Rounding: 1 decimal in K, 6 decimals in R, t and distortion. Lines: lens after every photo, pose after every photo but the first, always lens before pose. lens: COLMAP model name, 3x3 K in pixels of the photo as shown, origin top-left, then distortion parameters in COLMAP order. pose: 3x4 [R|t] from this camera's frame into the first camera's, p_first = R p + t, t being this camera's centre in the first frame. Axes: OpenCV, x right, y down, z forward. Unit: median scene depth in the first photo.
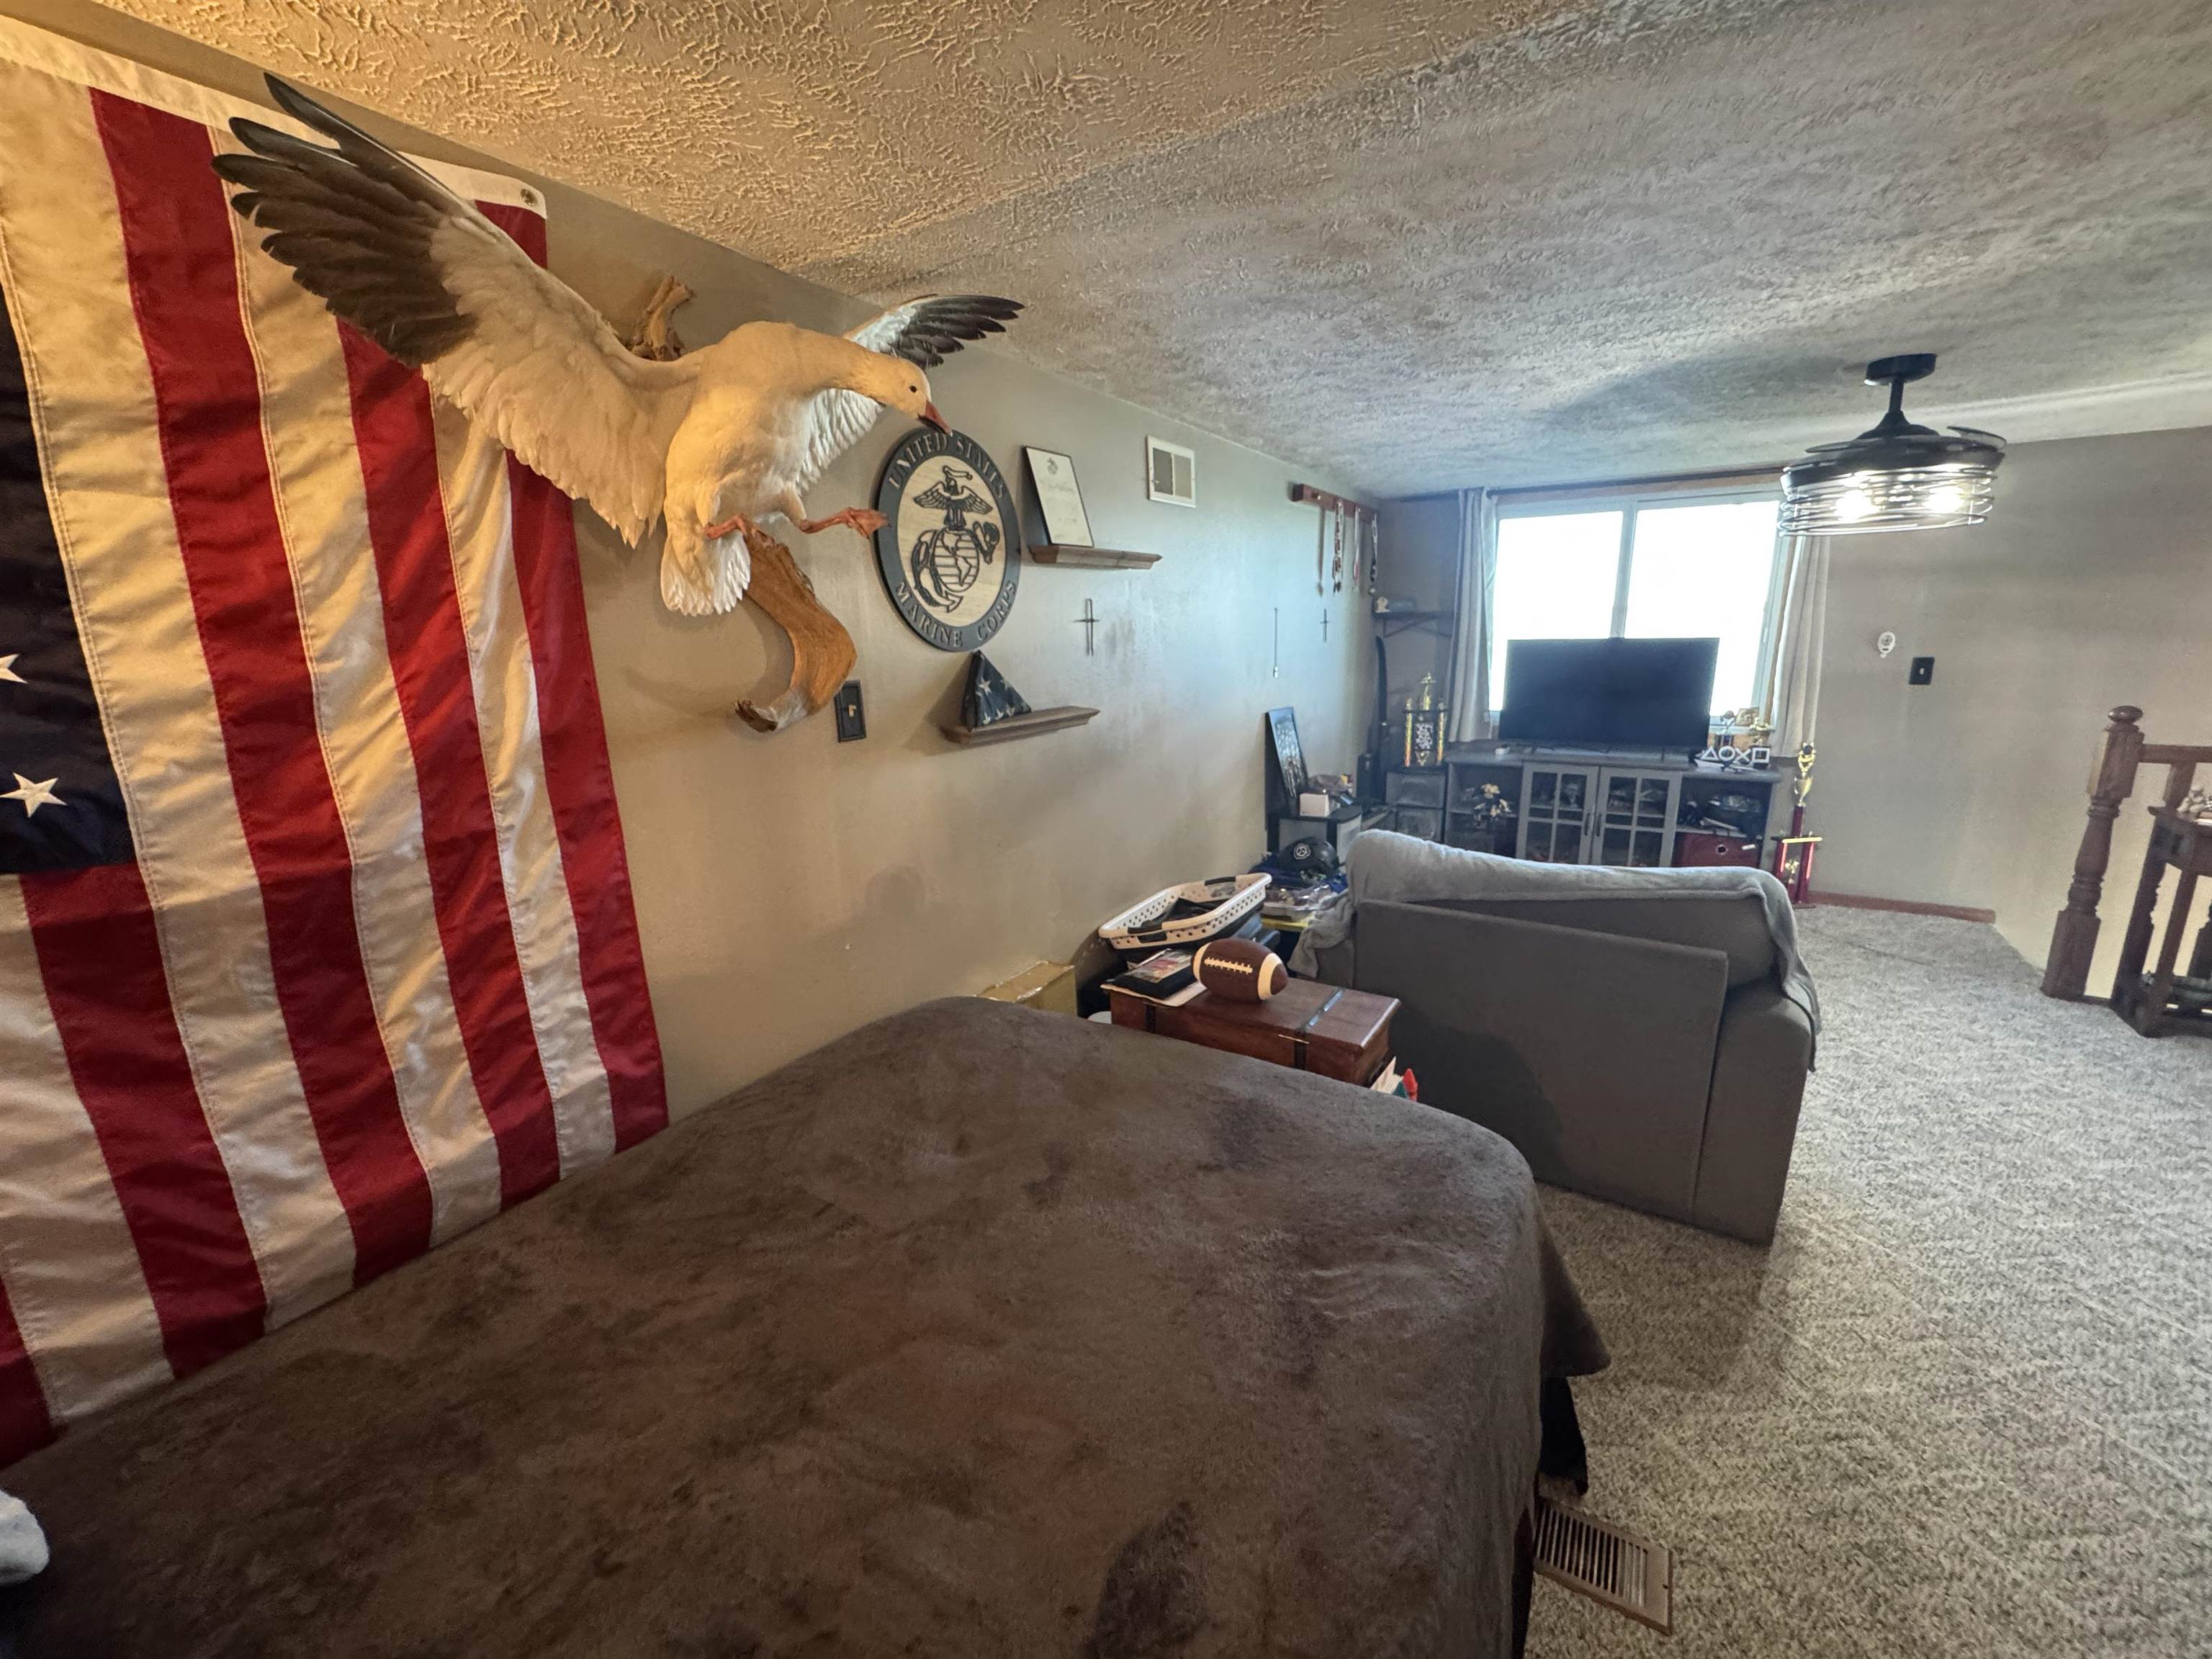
lens RADIAL K [[880.0, 0, 1106.0], [0, 880.0, 829.5], [0, 0, 1]] dist [-0.003845, 0.000799]
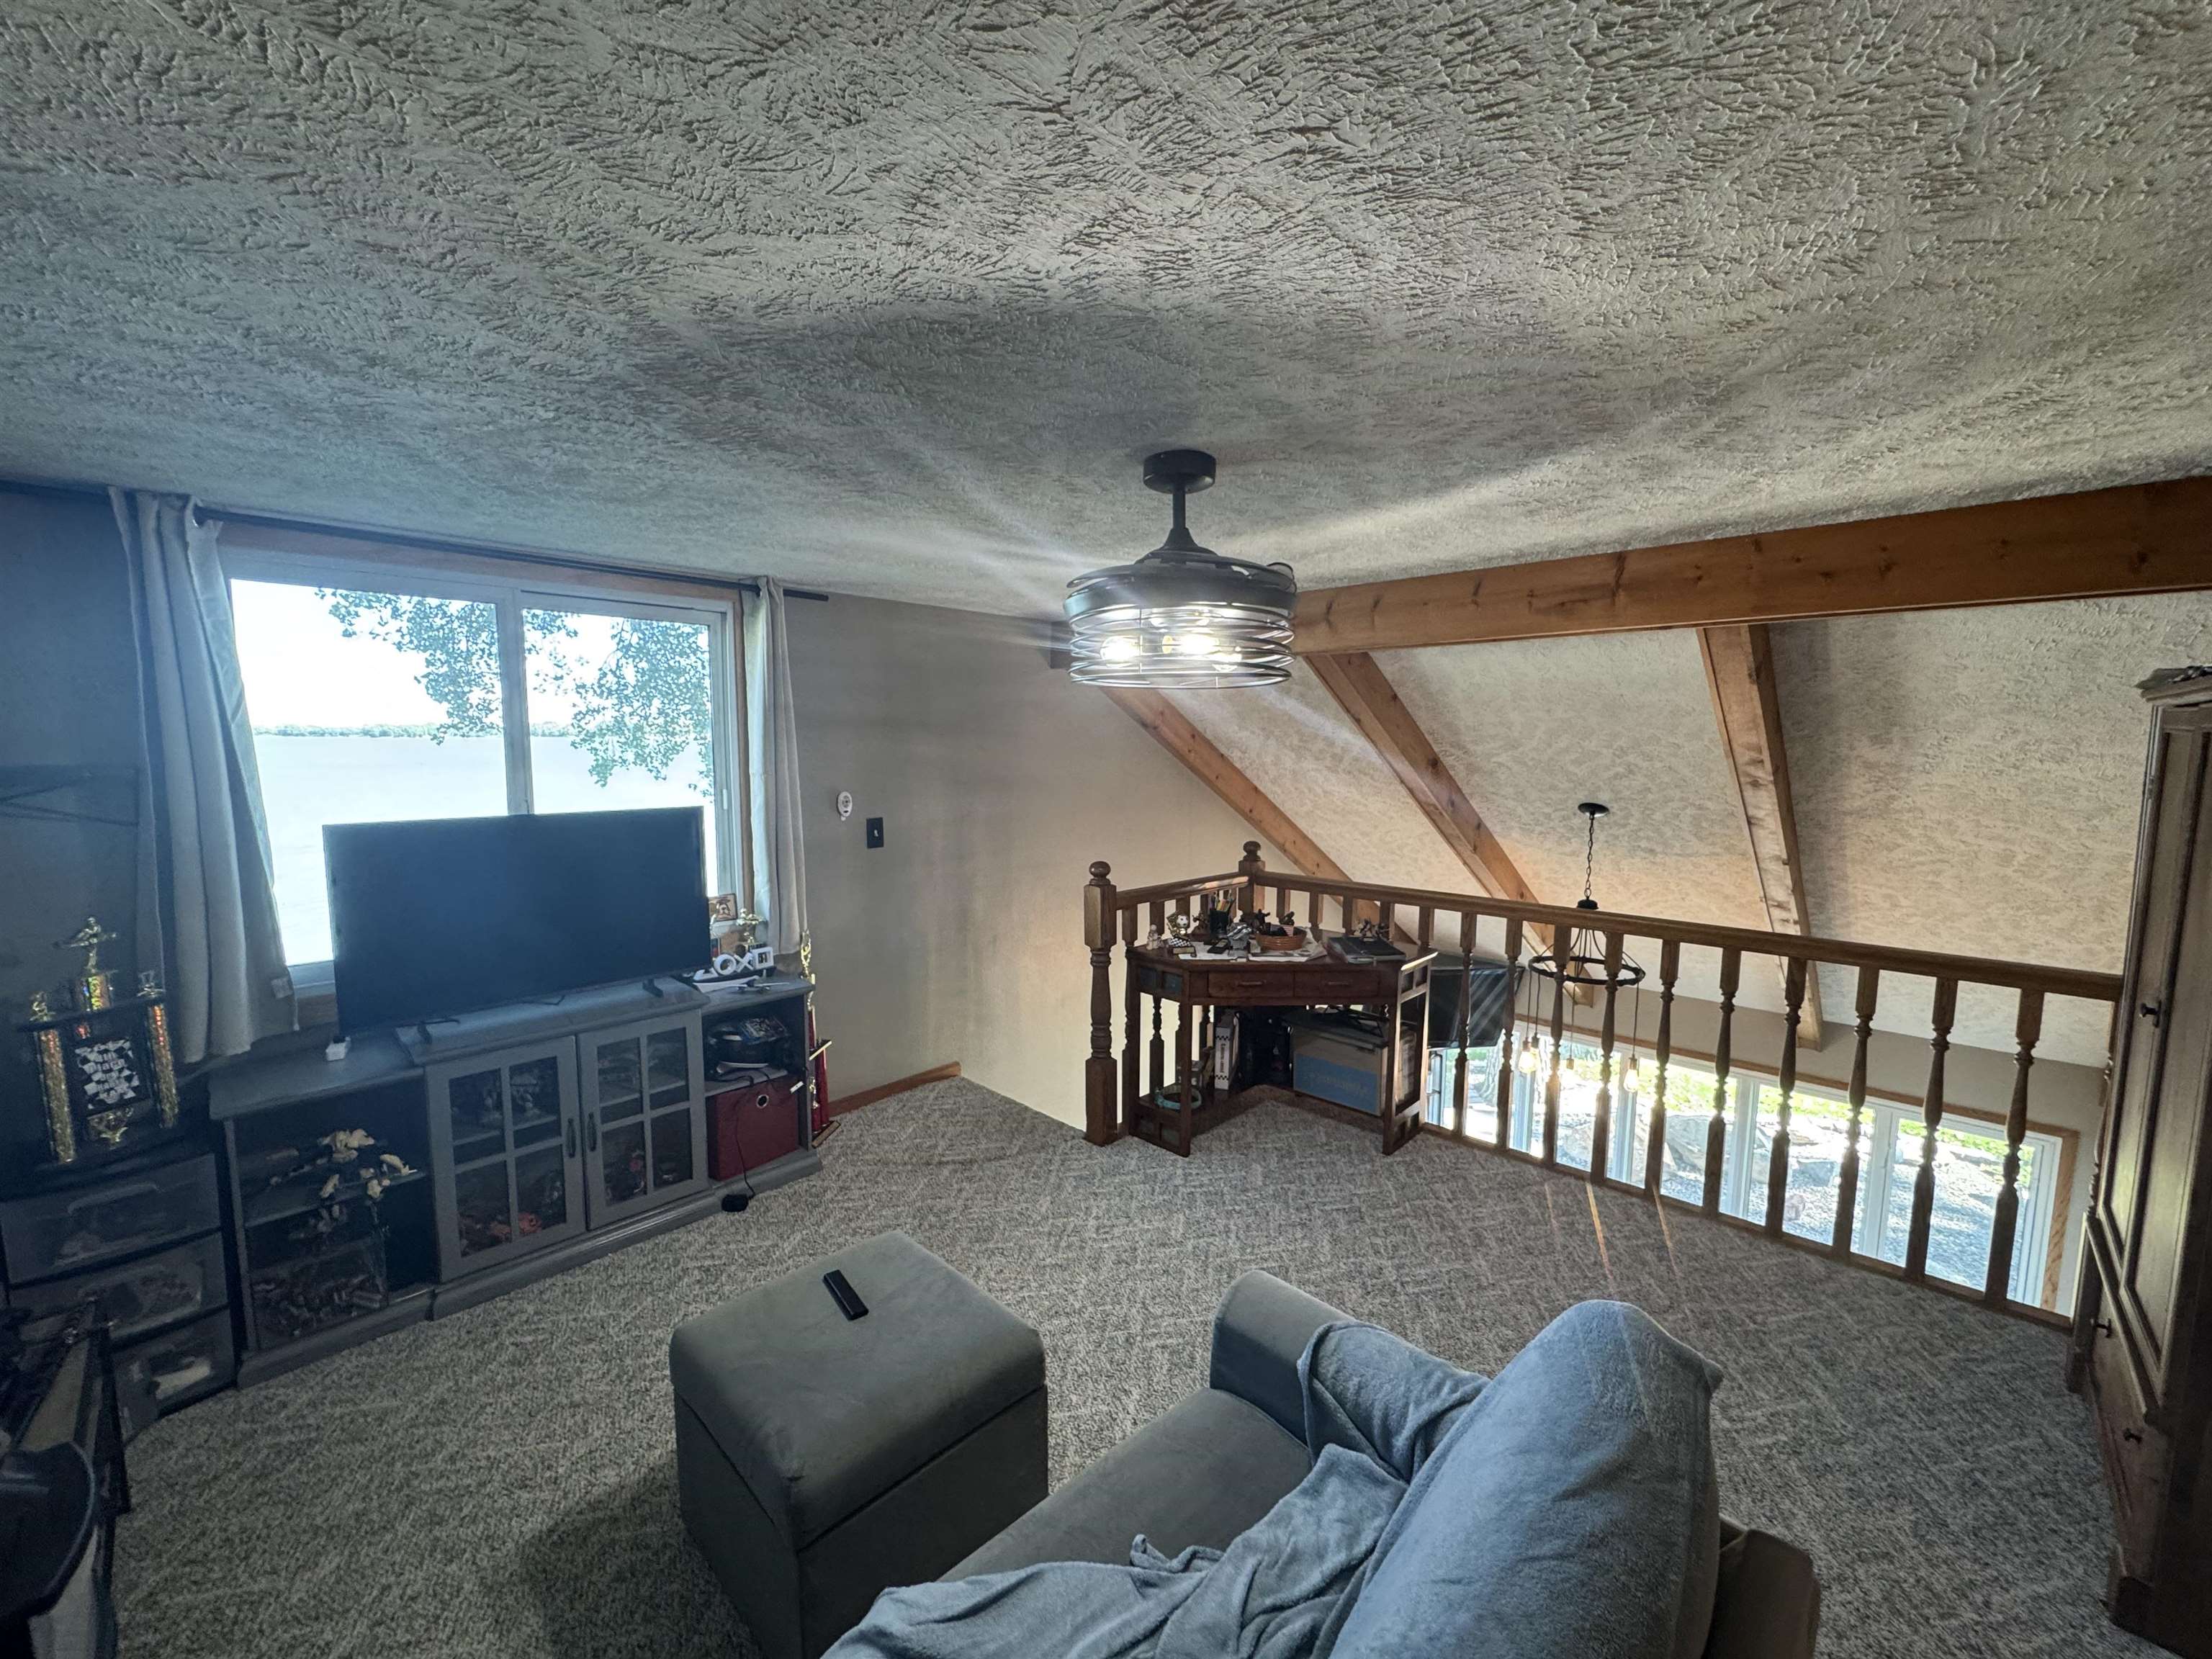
lens RADIAL K [[880.0, 0, 1106.0], [0, 880.0, 829.5], [0, 0, 1]] dist [-0.003845, 0.000799]
pose [[0.206758, -0.078225, 0.975260, 0.087581], [0.214182, 0.976240, 0.032896, -0.151334], [-0.954661, 0.202082, 0.218599, 0.533018]]
